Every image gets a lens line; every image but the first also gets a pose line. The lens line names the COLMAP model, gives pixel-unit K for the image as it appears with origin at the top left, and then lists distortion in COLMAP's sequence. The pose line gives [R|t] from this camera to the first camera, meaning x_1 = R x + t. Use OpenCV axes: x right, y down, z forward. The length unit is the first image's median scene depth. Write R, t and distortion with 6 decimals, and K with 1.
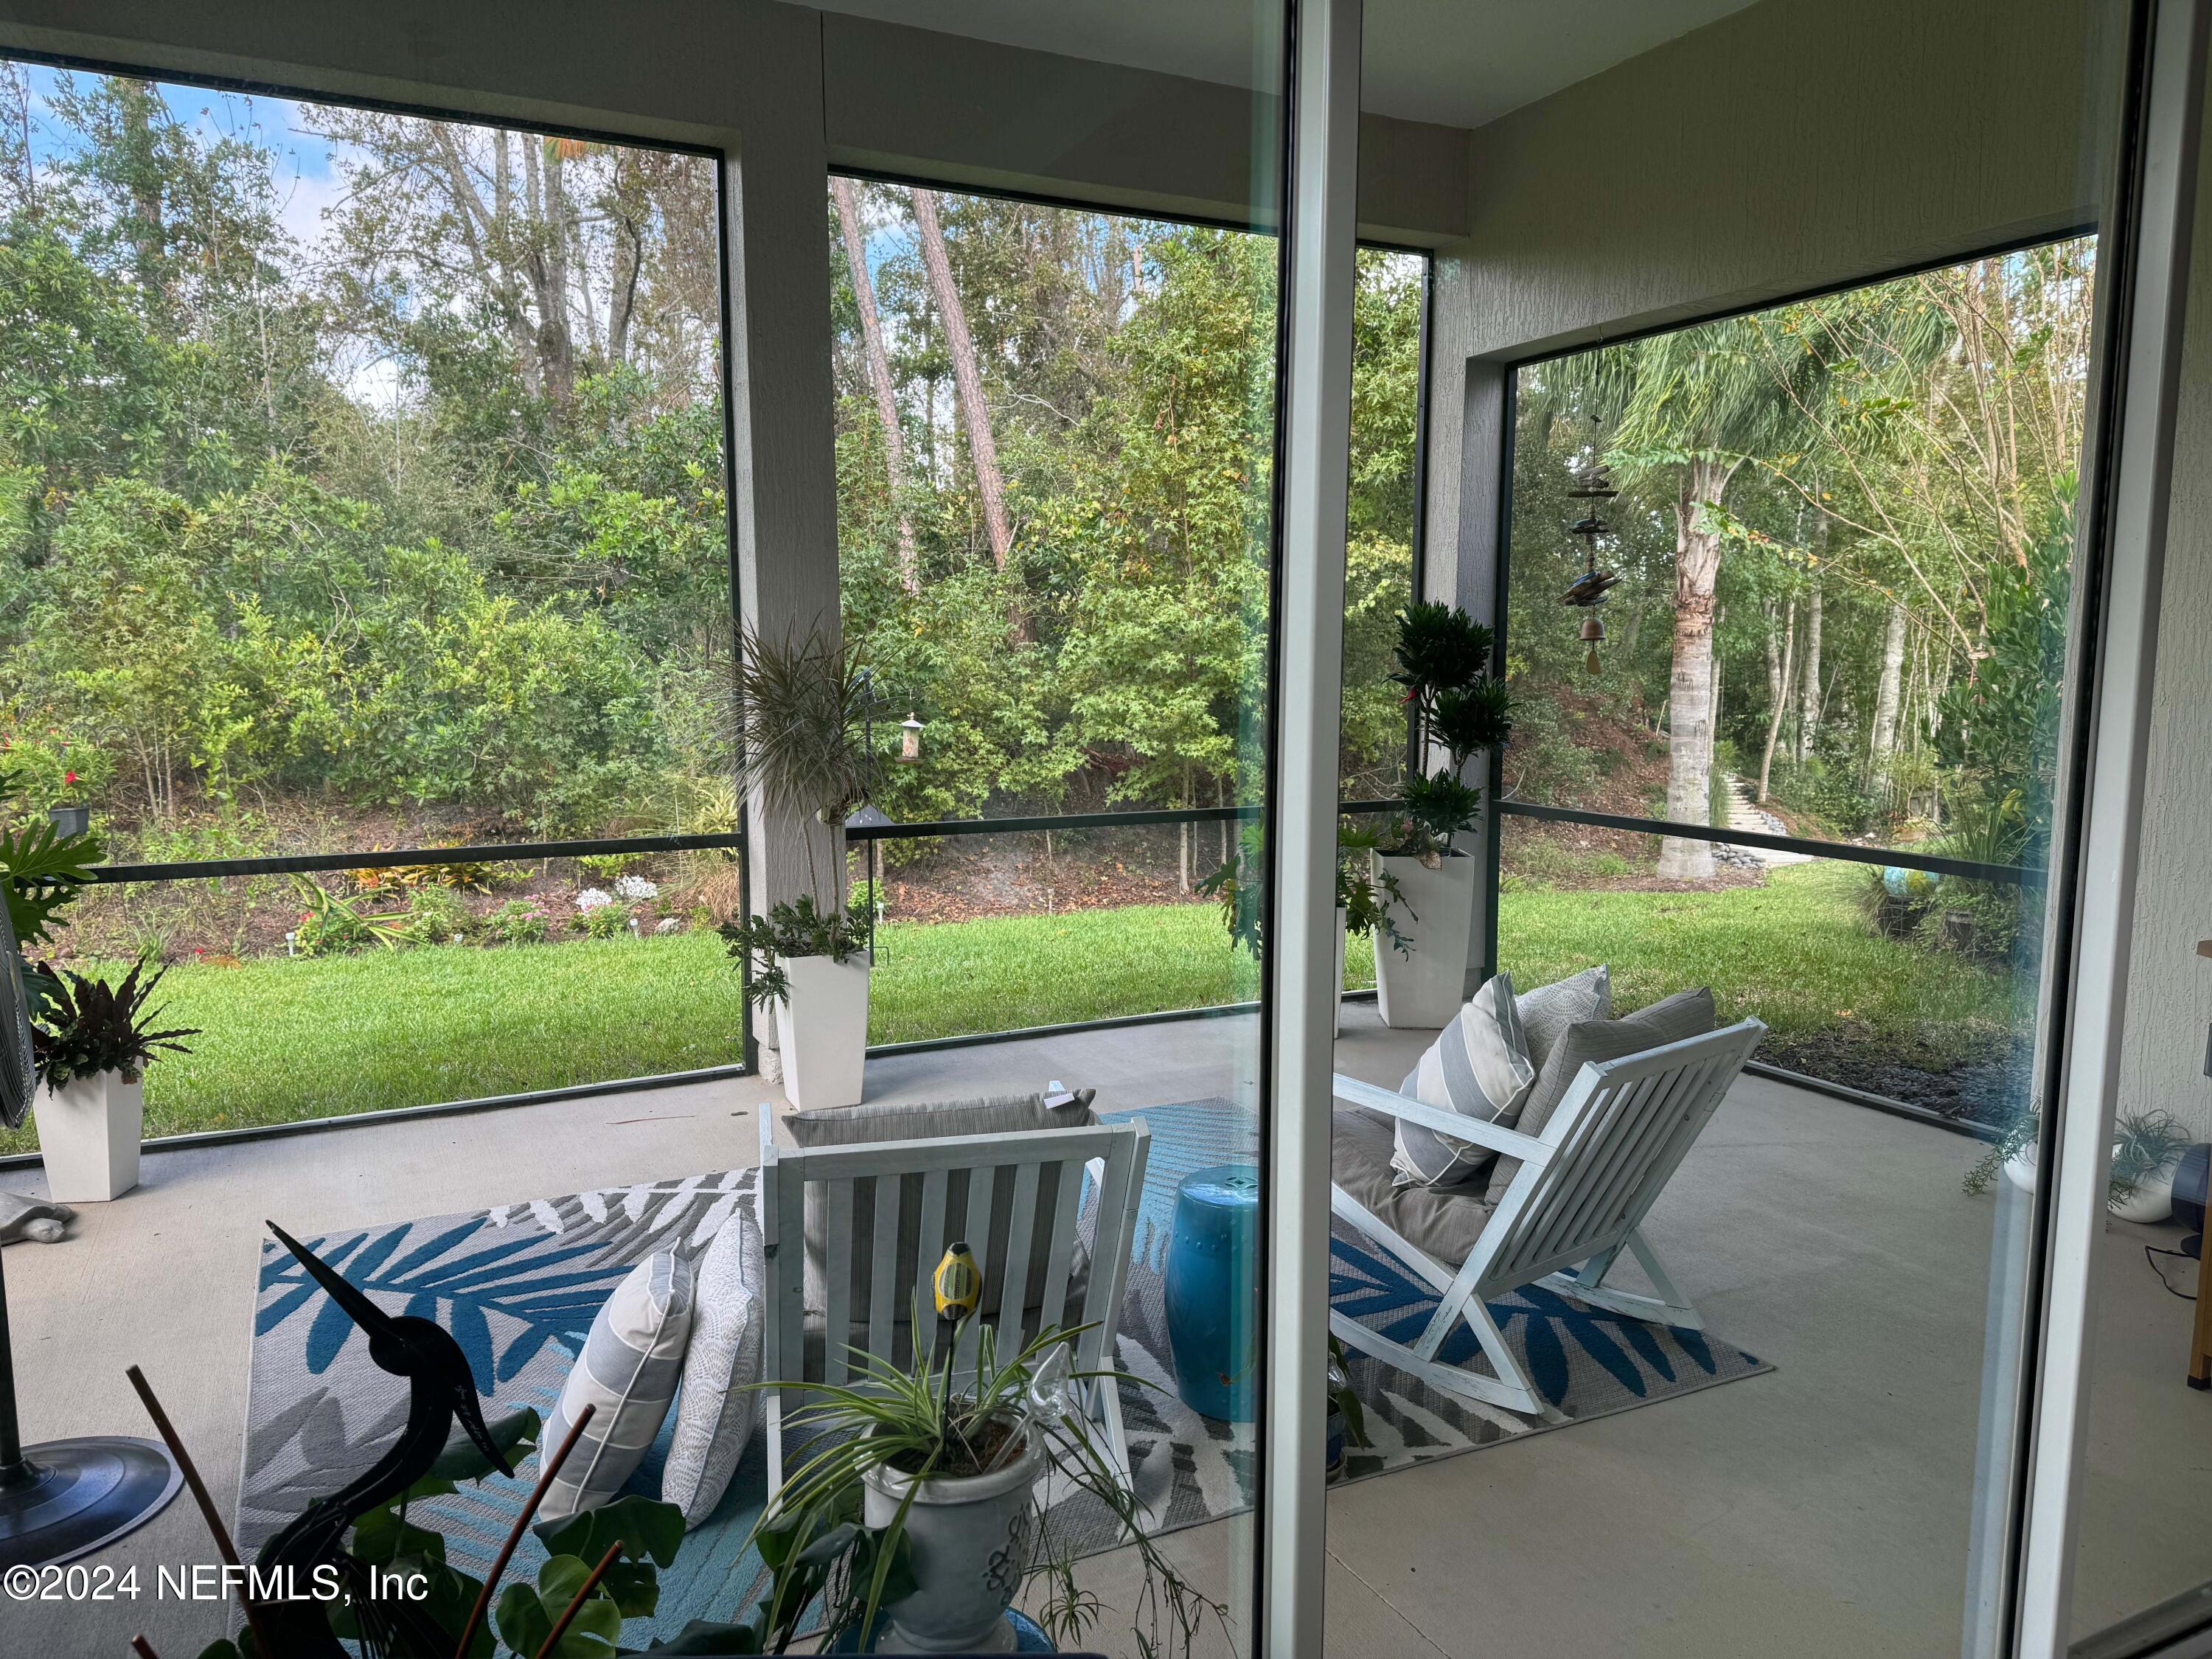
lens RADIAL K [[1537.1, 0, 1106.0], [0, 1537.1, 829.5], [0, 0, 1]] dist [0.071287, -0.087157]
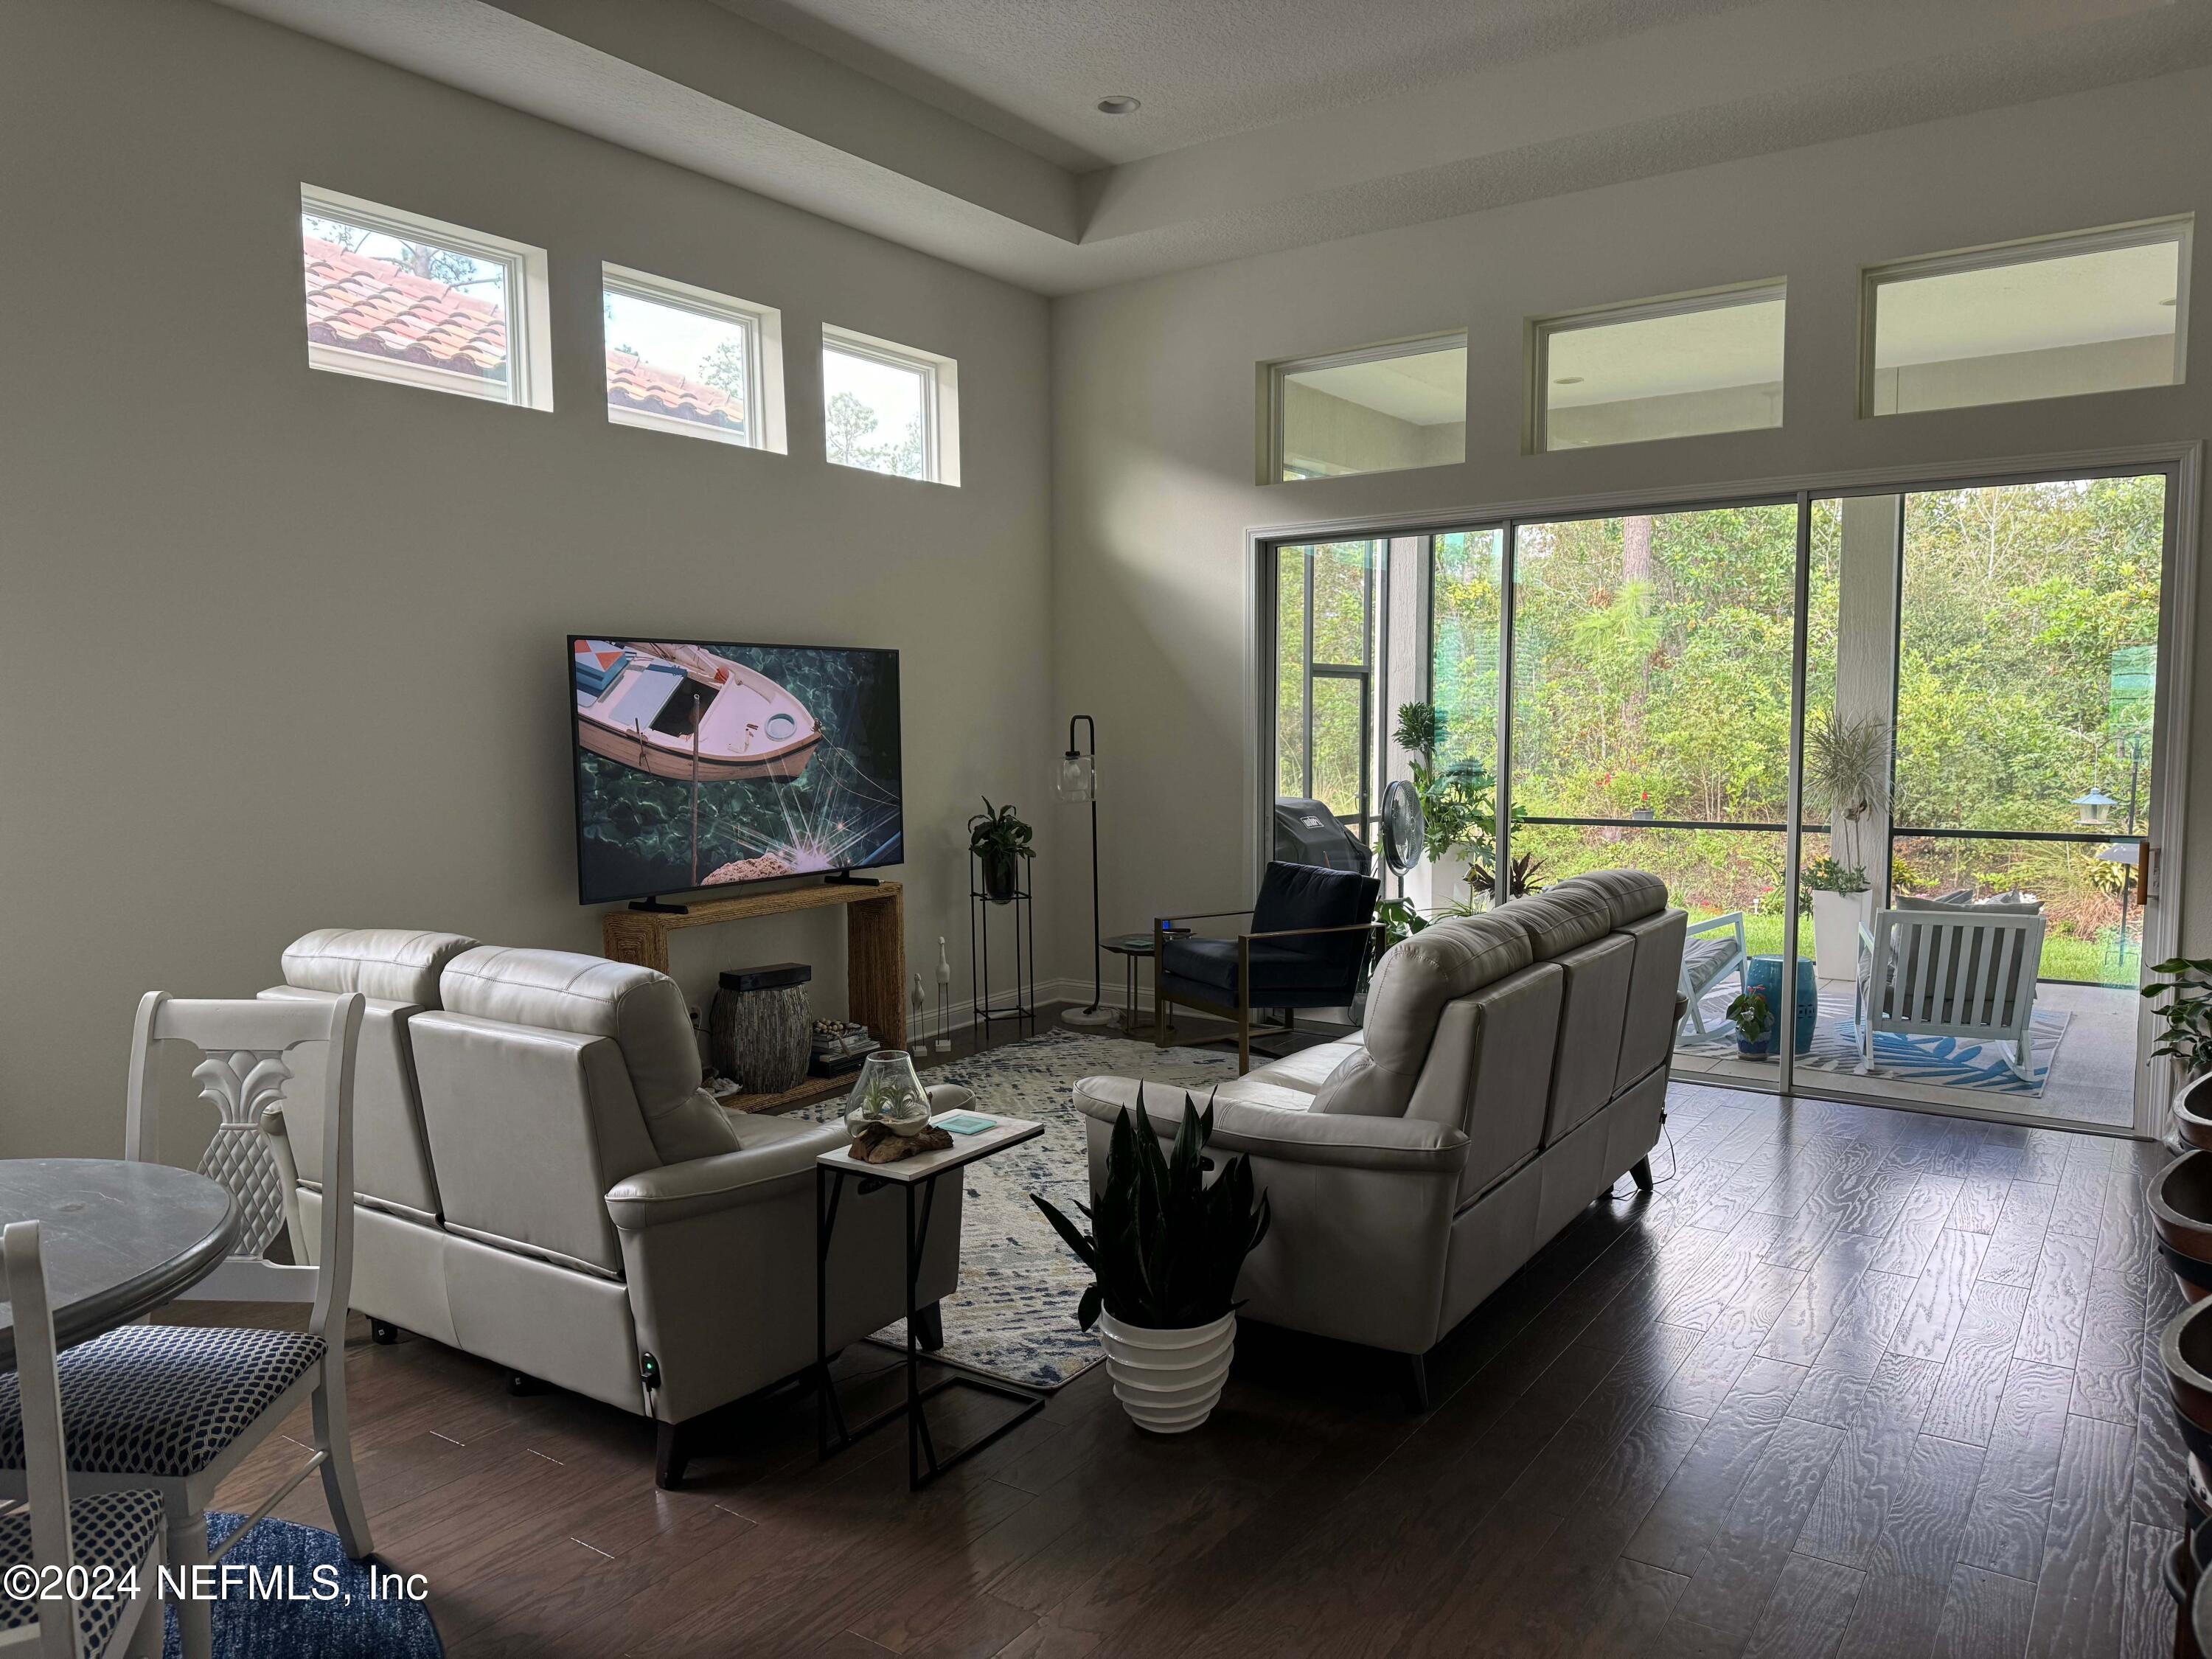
lens RADIAL K [[1537.1, 0, 1106.0], [0, 1537.1, 829.5], [0, 0, 1]] dist [0.071287, -0.087157]
pose [[0.479851, 0.061812, -0.875170, 0.499172], [-0.094615, 0.995343, 0.018423, 0.028317], [0.872233, 0.073964, 0.483465, -0.318770]]
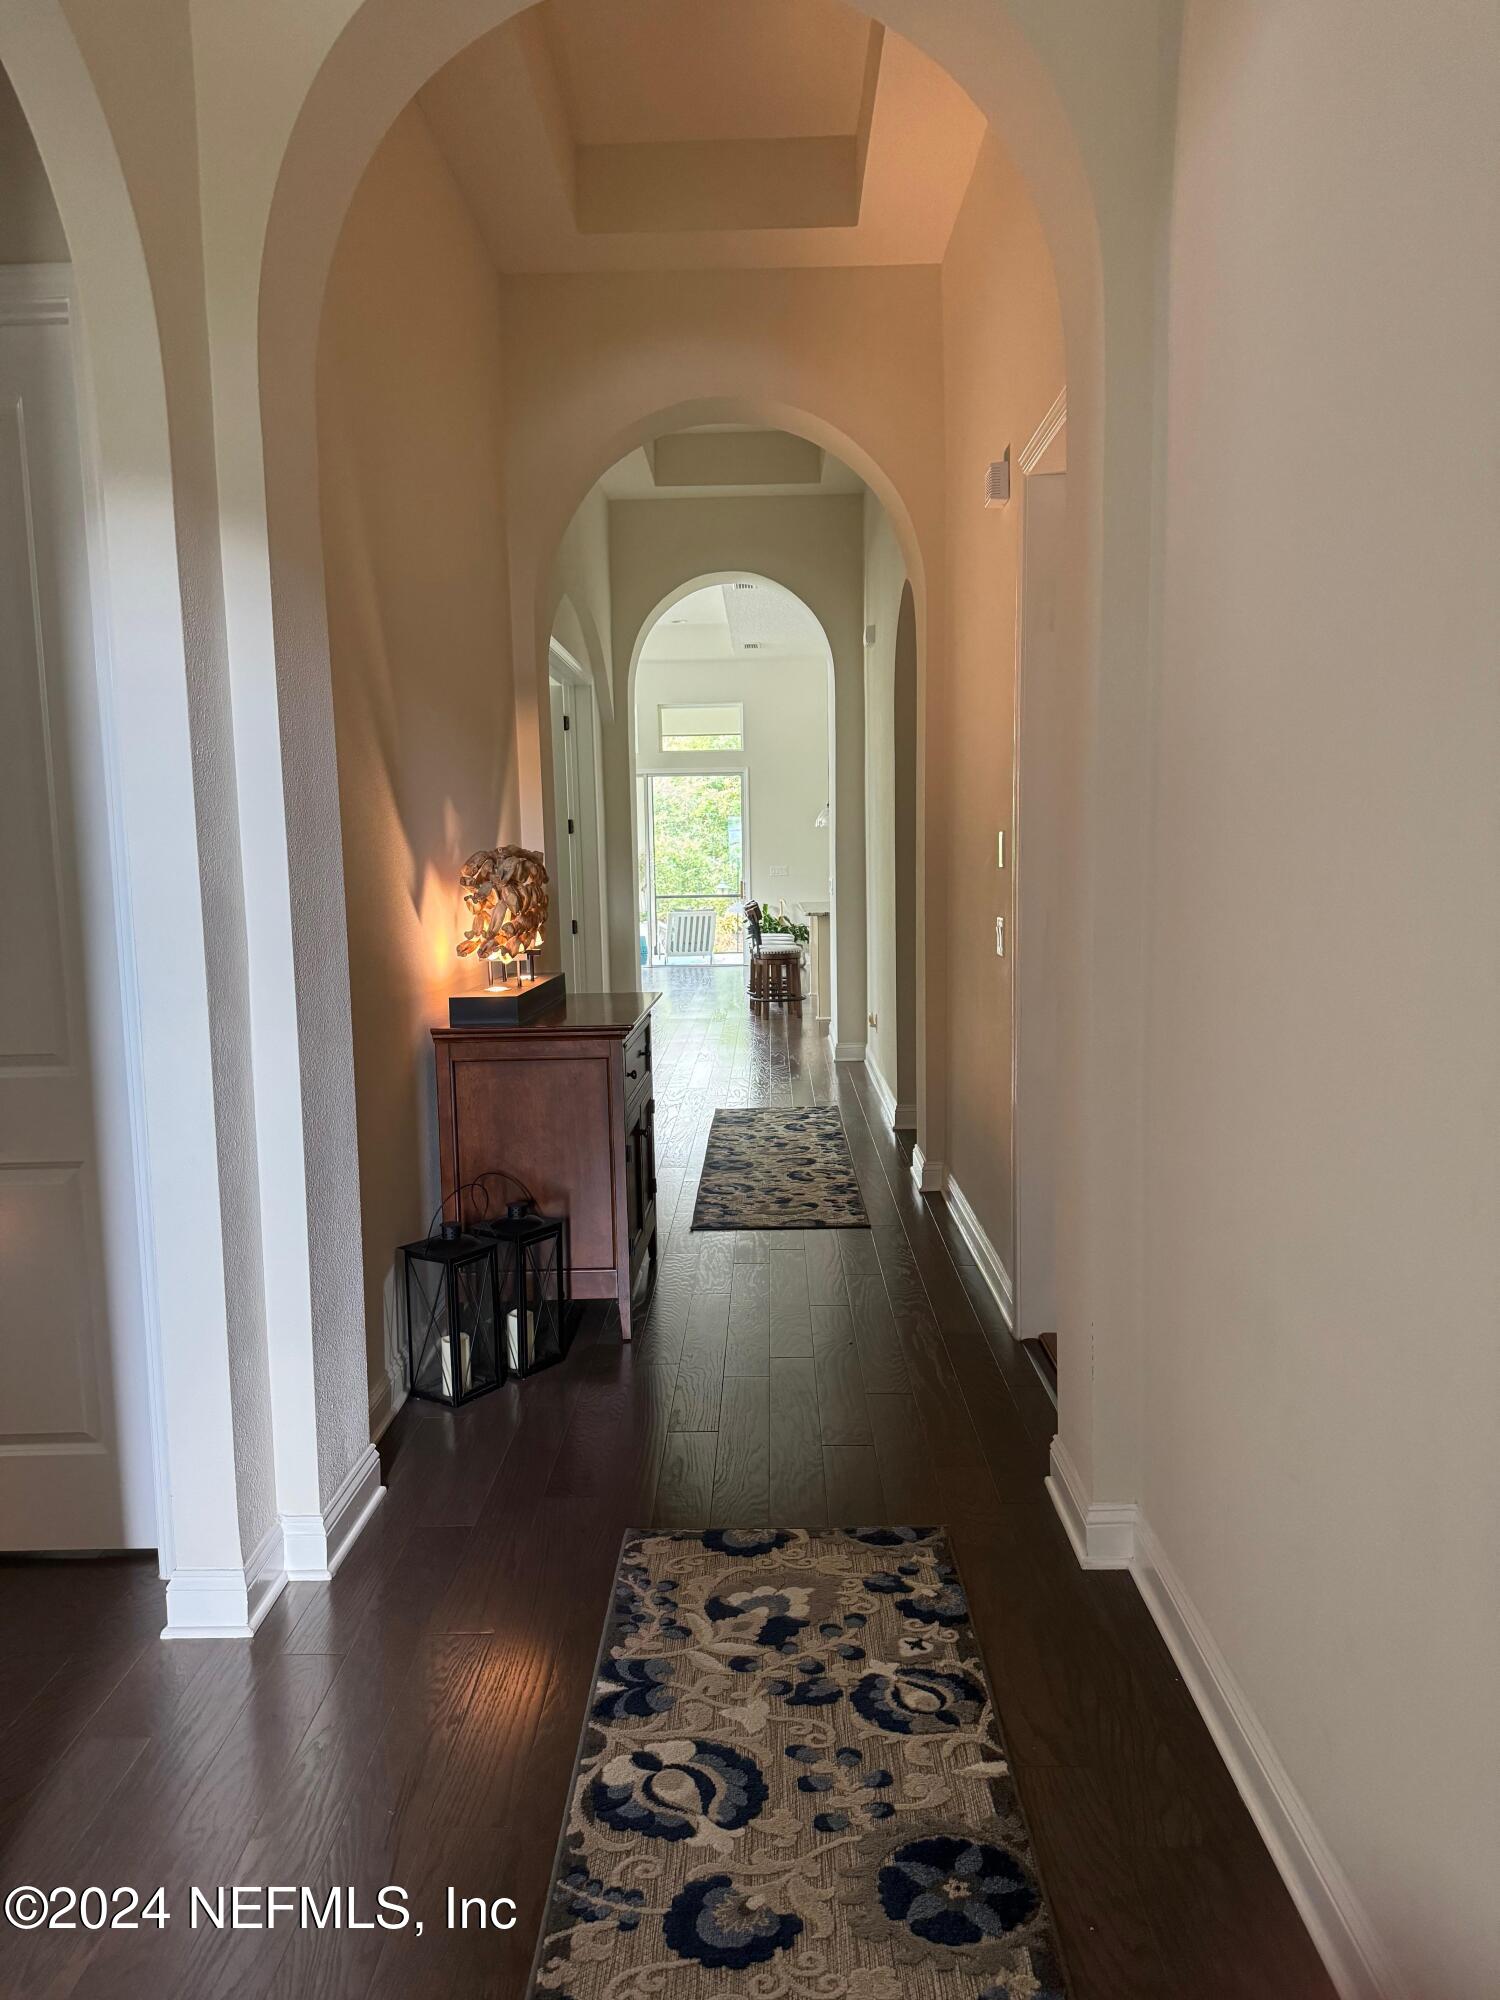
lens RADIAL K [[1389.8, 0, 750.0], [0, 1389.8, 1000.0], [0, 0, 1]] dist [0.071287, -0.087157]
pose [[0.887146, 0.036138, -0.460072, 0.943625], [-0.037978, 0.999265, 0.005260, 0.132742], [0.459924, 0.012806, 0.887866, -1.144991]]
